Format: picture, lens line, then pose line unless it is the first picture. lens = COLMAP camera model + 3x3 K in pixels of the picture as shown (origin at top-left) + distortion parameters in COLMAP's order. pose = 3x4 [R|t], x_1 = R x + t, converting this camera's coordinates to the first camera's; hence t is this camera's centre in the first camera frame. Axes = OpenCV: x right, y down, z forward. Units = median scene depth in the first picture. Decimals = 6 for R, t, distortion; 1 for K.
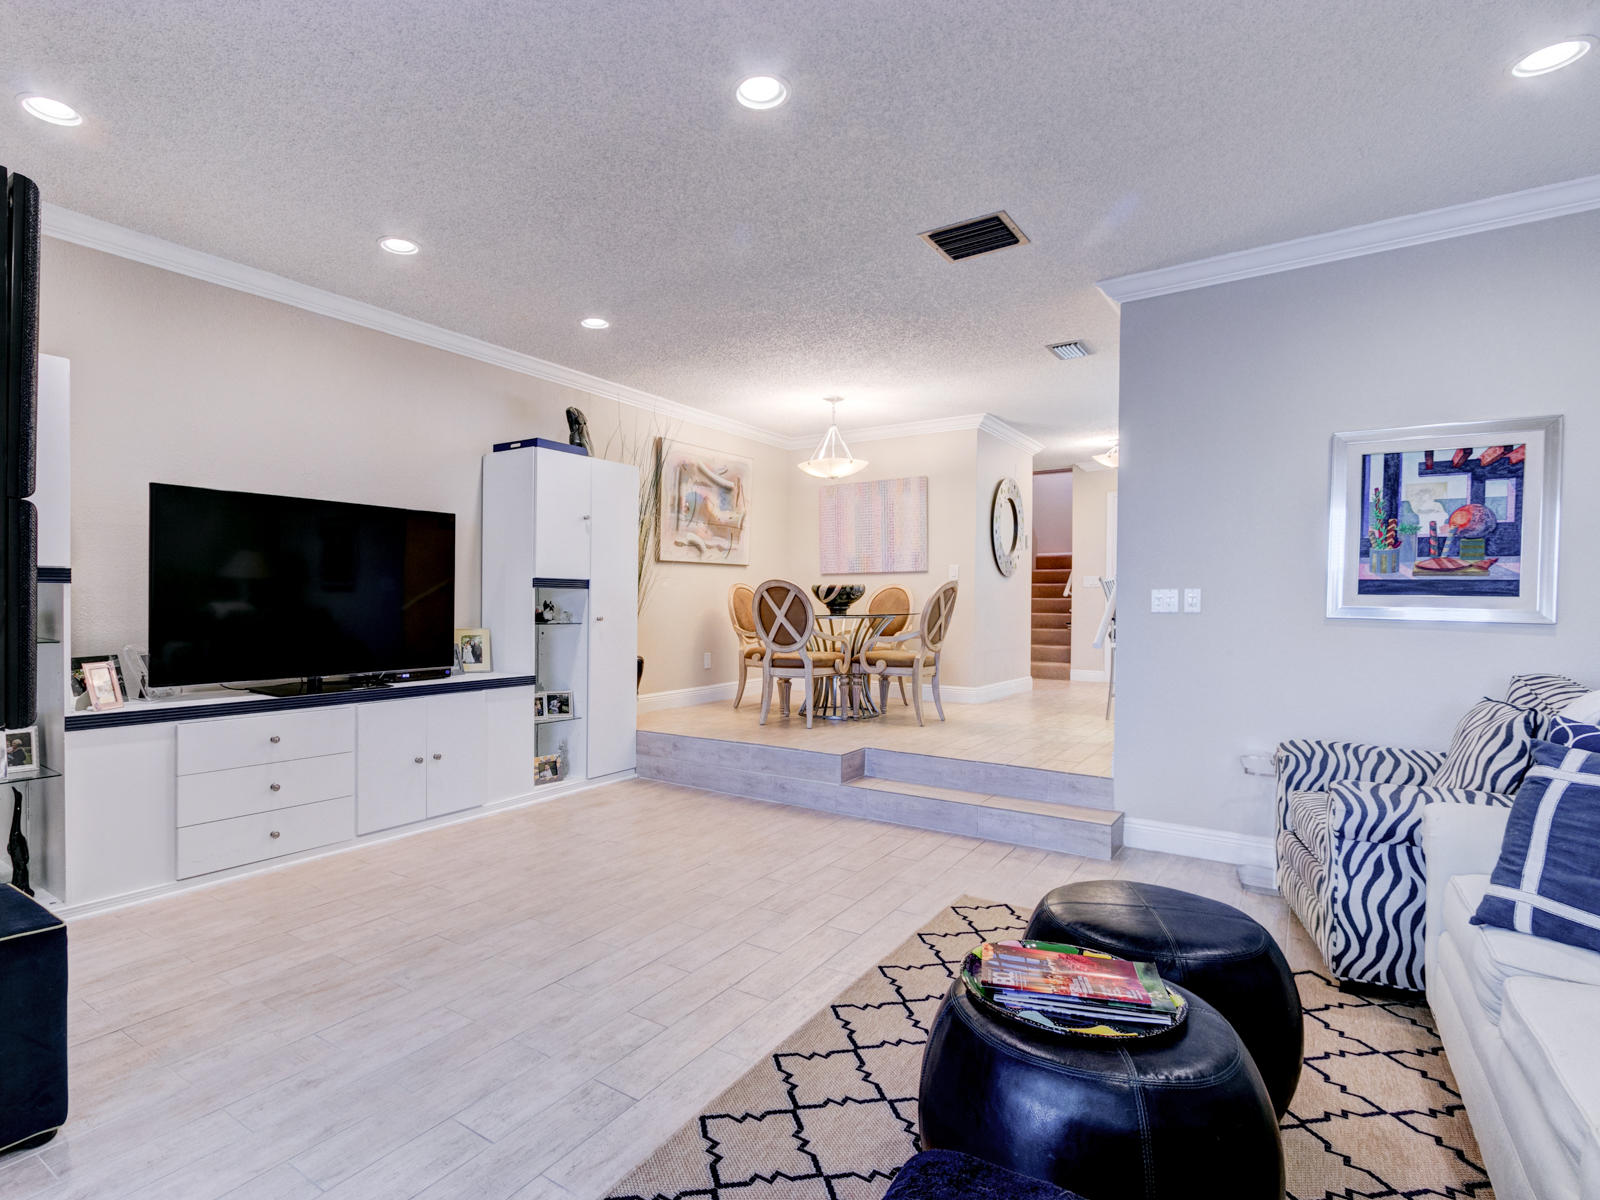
lens RADIAL K [[822.2, 0, 698.5], [0, 822.2, 609.1], [0, 0, 1]] dist [0.000640, -0.000410]
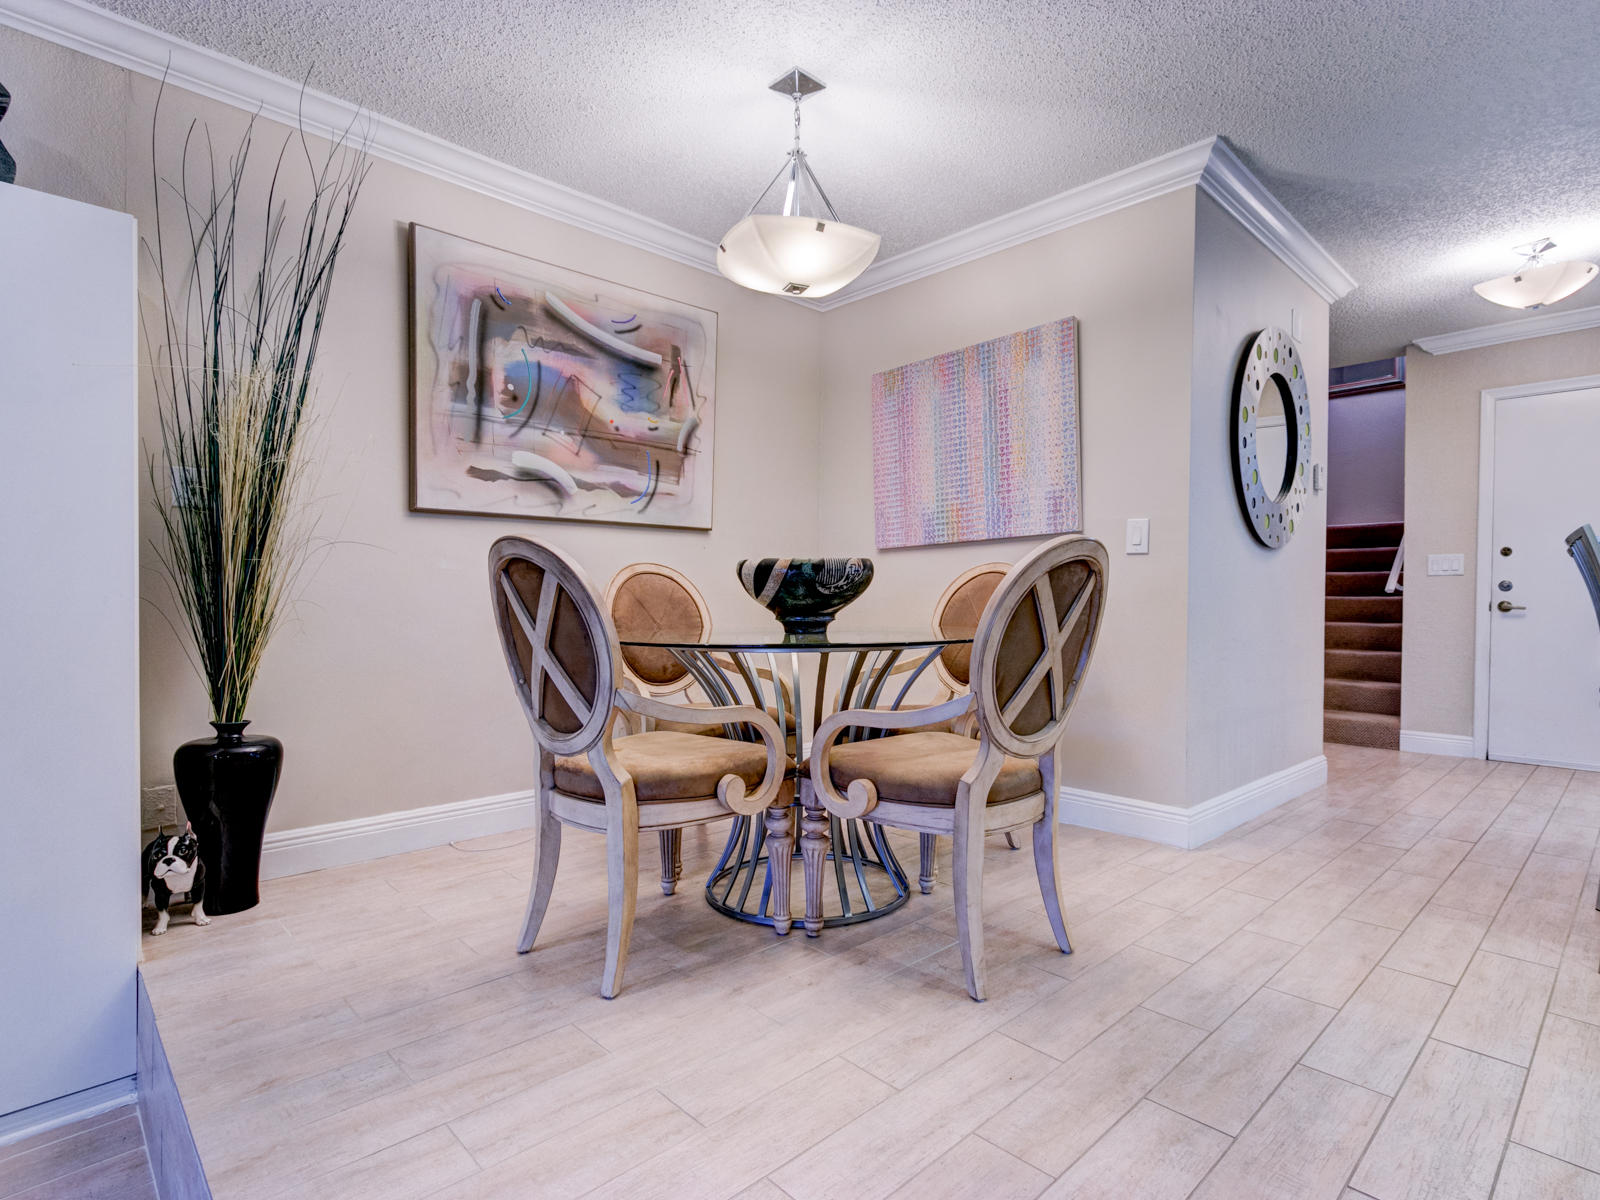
lens RADIAL K [[825.9, 0, 810.6], [0, 825.9, 608.9], [0, 0, 1]] dist [0.000382, -0.000260]
pose [[0.988036, 0.001091, -0.154222, 0.342574], [-0.001340, 0.999998, -0.001510, -0.008294], [0.154220, 0.001699, 0.988035, 0.903381]]
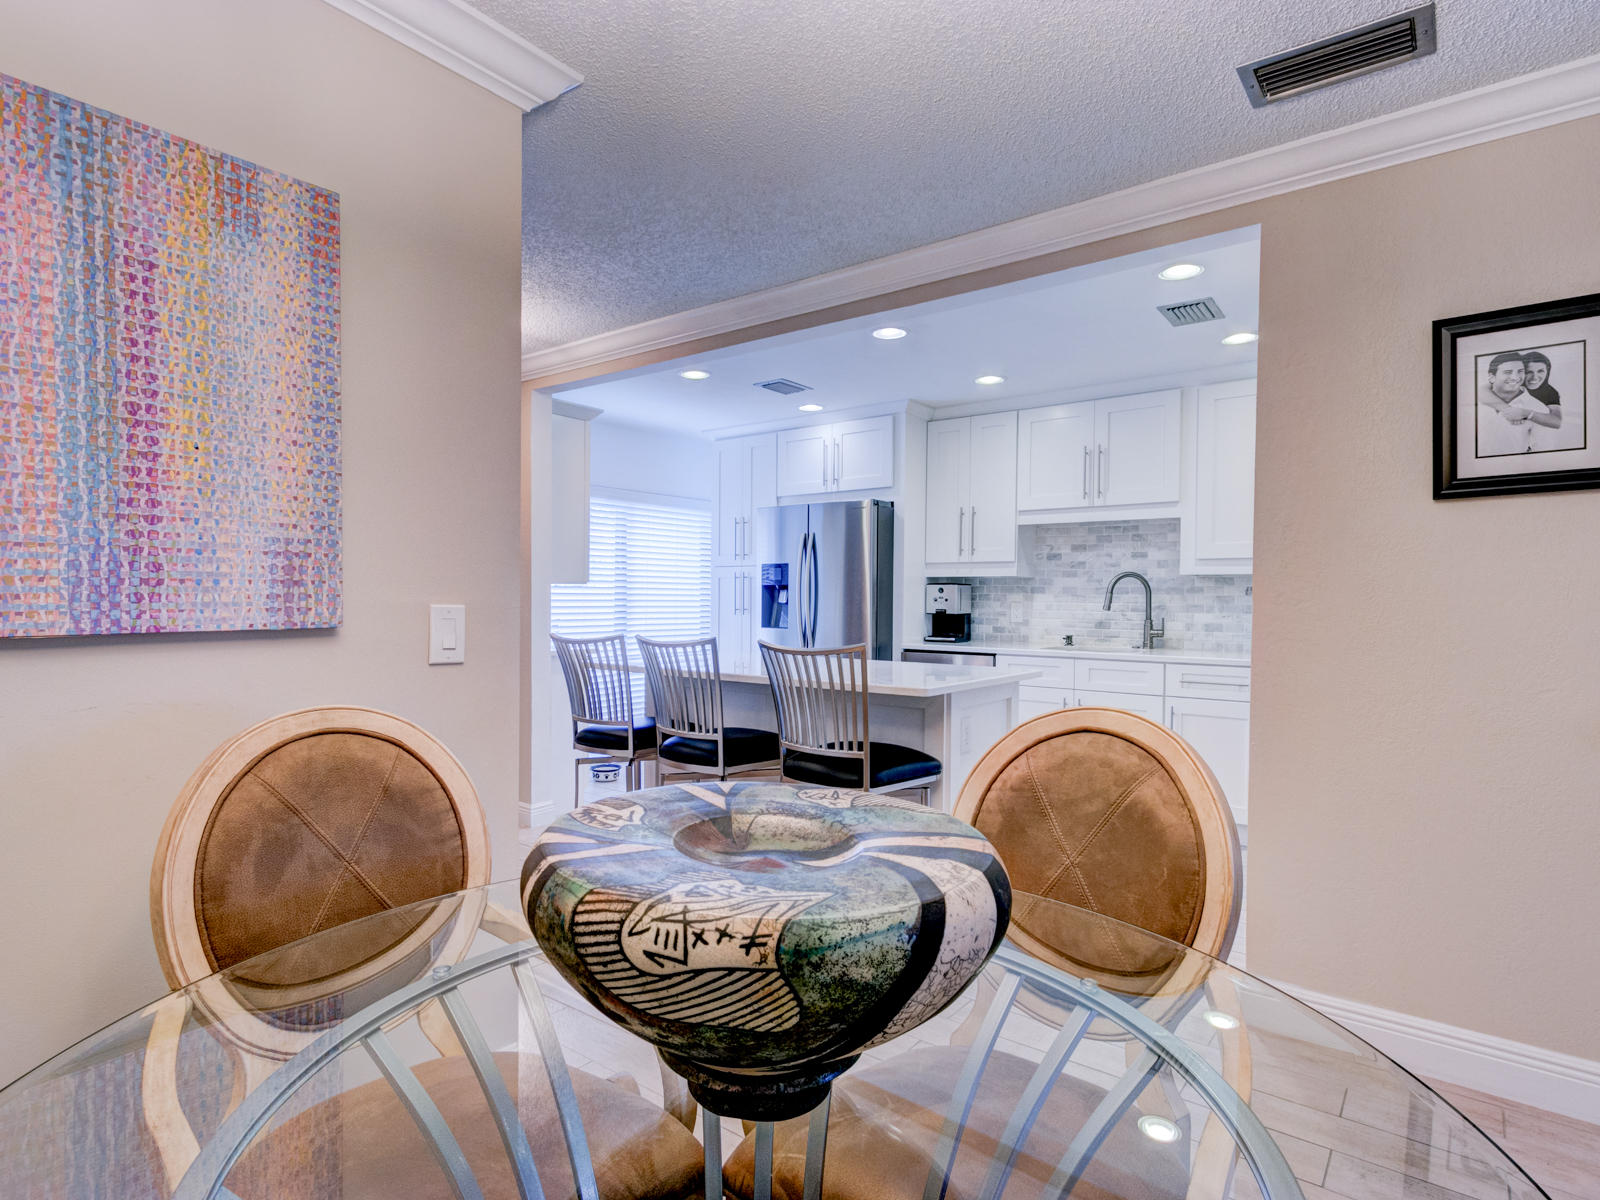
lens RADIAL K [[861.8, 0, 796.0], [0, 861.8, 611.0], [0, 0, 1]] dist [0.003249, -0.000309]
pose [[0.012358, -0.018806, 0.999747, 0.076387], [0.001856, 0.999822, 0.018785, -0.092823], [-0.999922, 0.001624, 0.012390, 1.463095]]
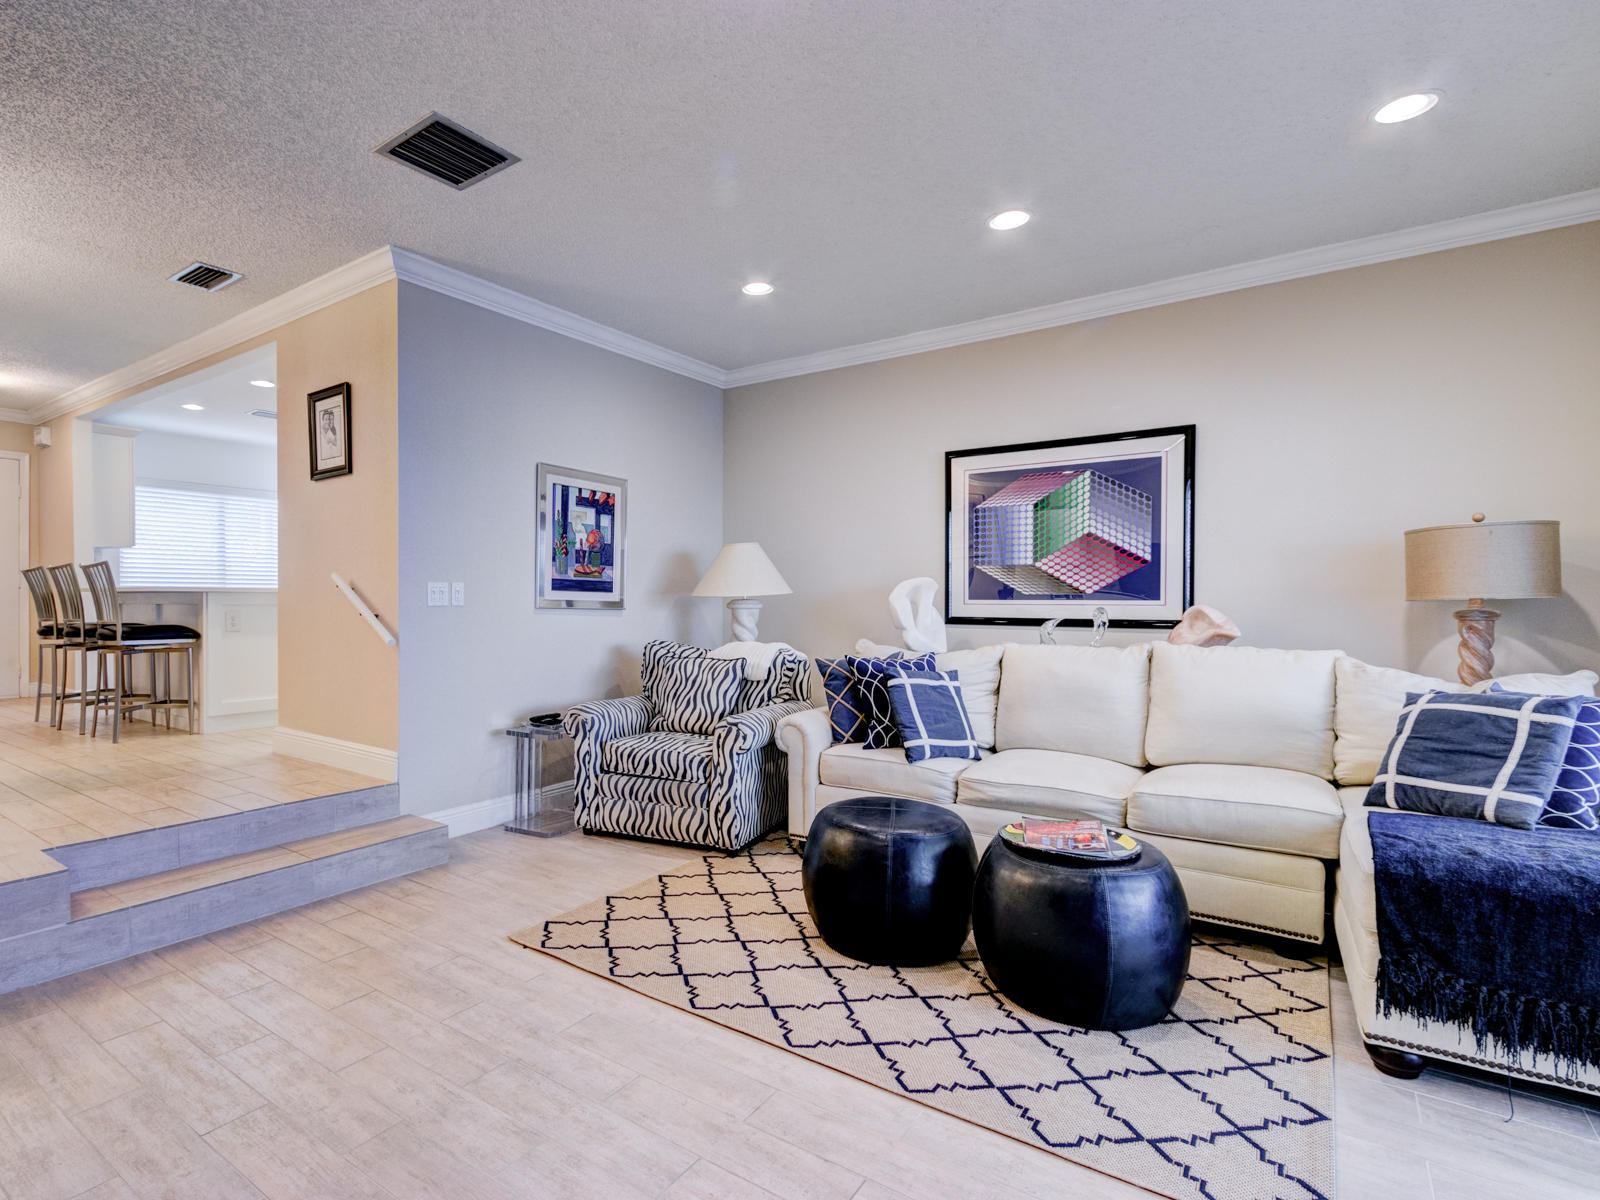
lens RADIAL K [[822.5, 0, 705.4], [0, 822.5, 607.0], [0, 0, 1]] dist [0.009689, -0.000739]
pose [[0.006539, -0.013067, 0.999893, -0.411122], [0.005518, 0.999900, 0.013031, -0.005164], [-0.999963, 0.005432, 0.006611, 0.609922]]
